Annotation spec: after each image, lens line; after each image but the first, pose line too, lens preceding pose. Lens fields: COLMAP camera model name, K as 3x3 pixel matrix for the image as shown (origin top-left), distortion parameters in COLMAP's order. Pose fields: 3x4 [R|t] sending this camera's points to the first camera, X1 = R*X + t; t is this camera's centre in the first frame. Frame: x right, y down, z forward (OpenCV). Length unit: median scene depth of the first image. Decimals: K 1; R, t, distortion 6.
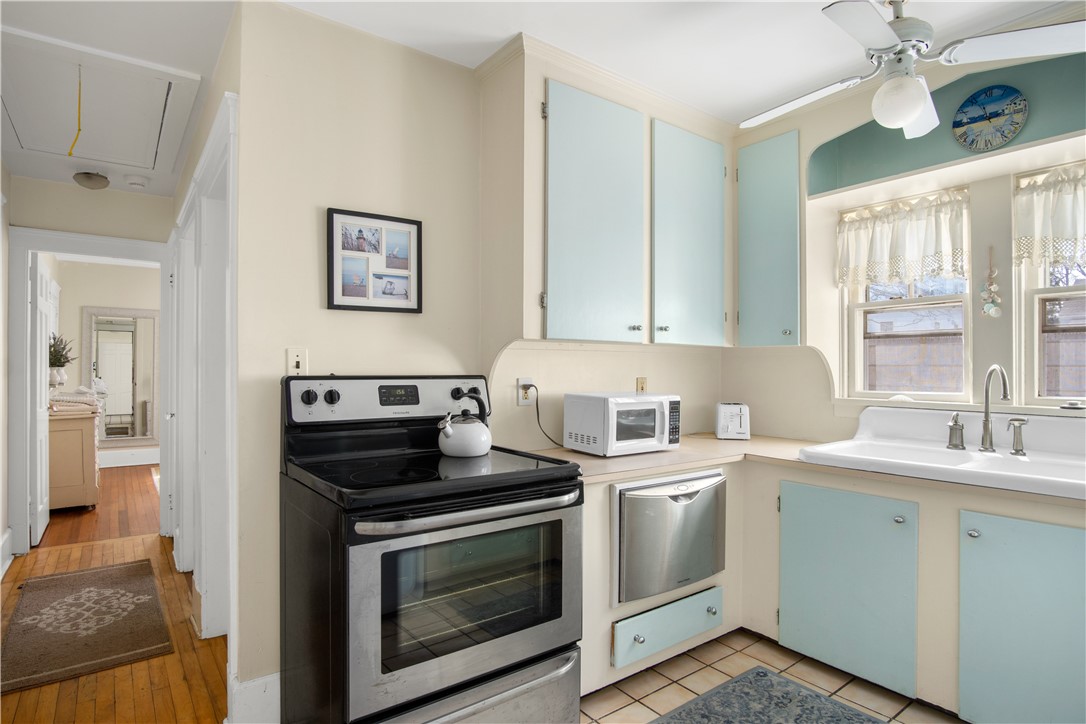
lens RADIAL K [[584.8, 0, 543.9], [0, 584.8, 364.7], [0, 0, 1]] dist [-0.005708, -0.000874]
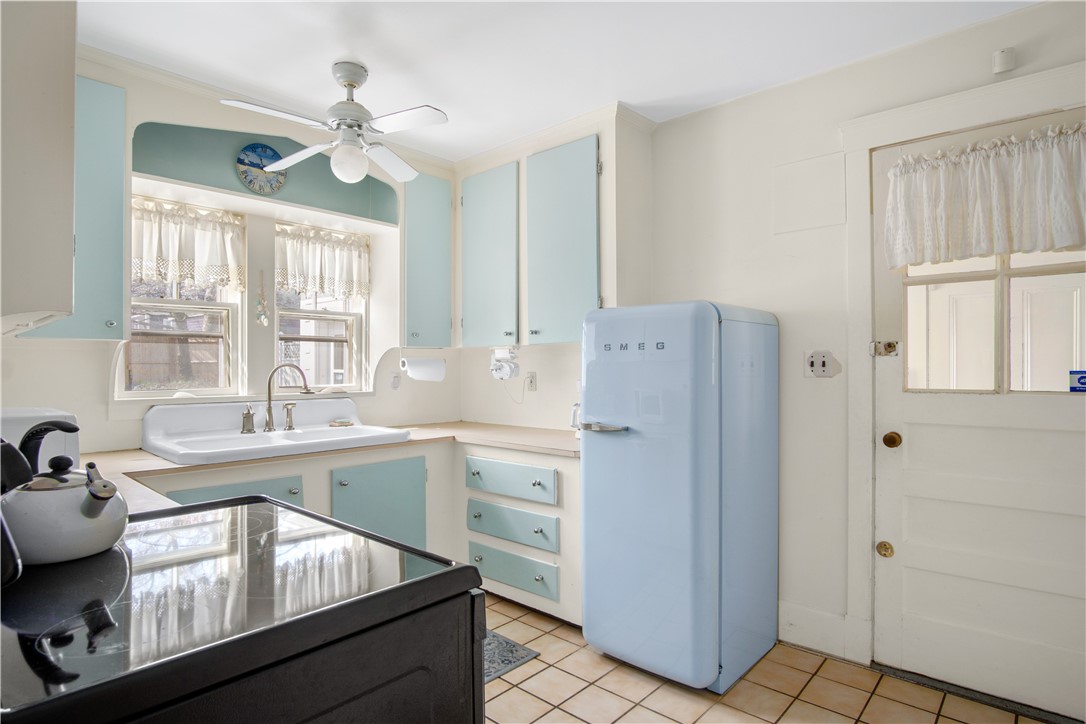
lens RADIAL K [[584.8, 0, 543.9], [0, 584.8, 360.4], [0, 0, 1]] dist [-0.005708, -0.000874]
pose [[-0.190902, 0.005884, 0.981591, -0.593286], [-0.000518, 0.999981, -0.006095, 0.001173], [-0.981609, -0.001673, -0.190896, 0.635815]]
